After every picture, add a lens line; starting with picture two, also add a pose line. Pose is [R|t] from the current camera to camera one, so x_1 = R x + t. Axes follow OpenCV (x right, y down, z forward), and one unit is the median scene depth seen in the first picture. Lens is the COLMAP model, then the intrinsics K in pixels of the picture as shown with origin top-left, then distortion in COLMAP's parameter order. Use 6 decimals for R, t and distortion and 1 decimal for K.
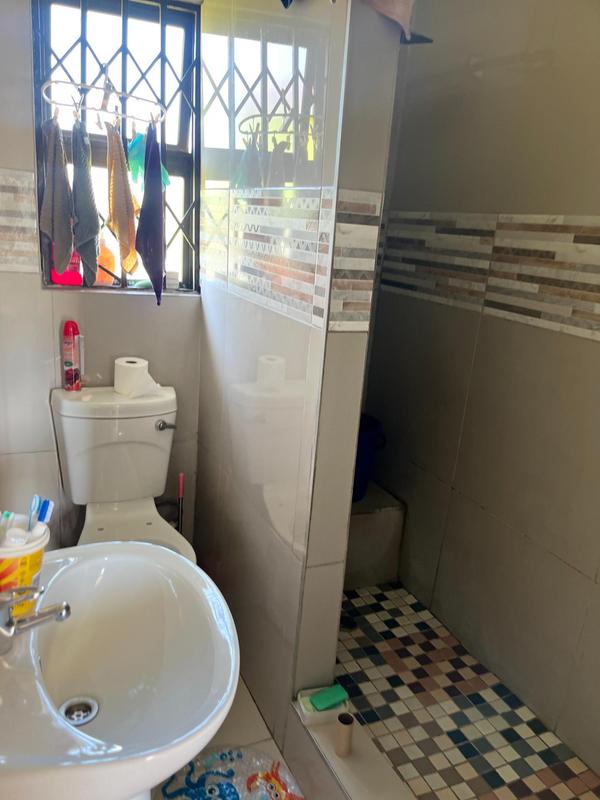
lens RADIAL K [[610.7, 0, 300.9], [0, 610.7, 416.8], [0, 0, 1]] dist [0.058946, -0.078889]
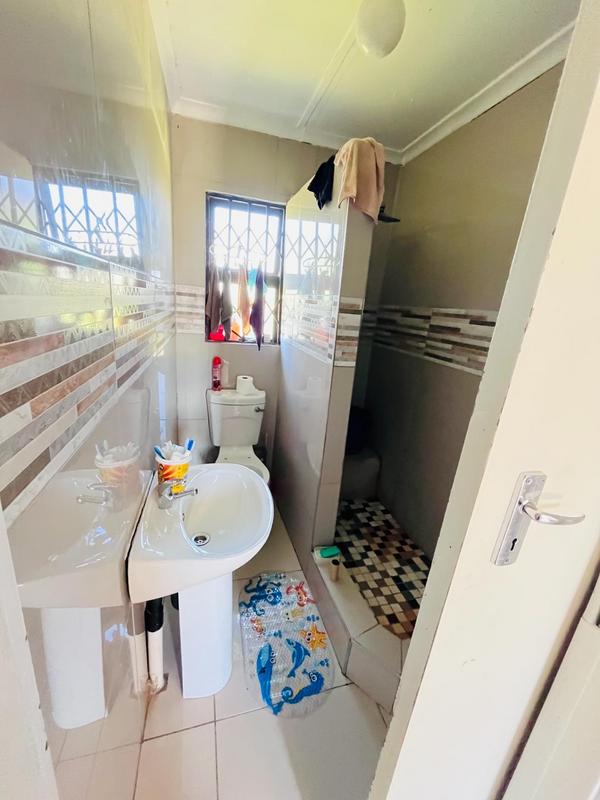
lens RADIAL K [[324.4, 0, 300.0], [0, 324.4, 400.0], [0, 0, 1]] dist [0.000601, 0.000061]
pose [[0.989830, 0.043989, -0.135281, 0.059261], [-0.047591, 0.998590, -0.023506, 0.000747], [0.134056, 0.029706, 0.990528, -0.045595]]
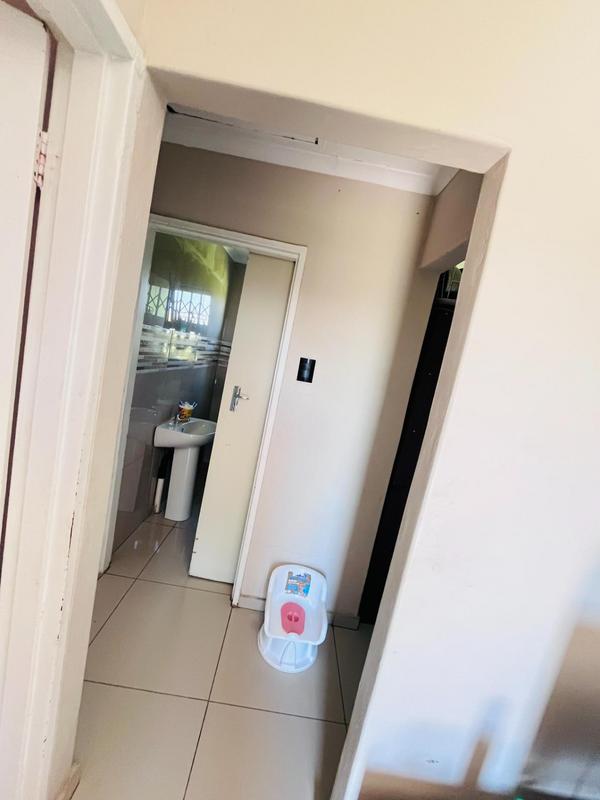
lens RADIAL K [[324.4, 0, 300.0], [0, 324.4, 400.0], [0, 0, 1]] dist [0.000601, 0.000061]
pose [[0.912460, 0.148797, -0.381152, 0.715108], [-0.232464, 0.955110, -0.183647, 0.209460], [0.336716, 0.256174, 0.906089, -0.585707]]
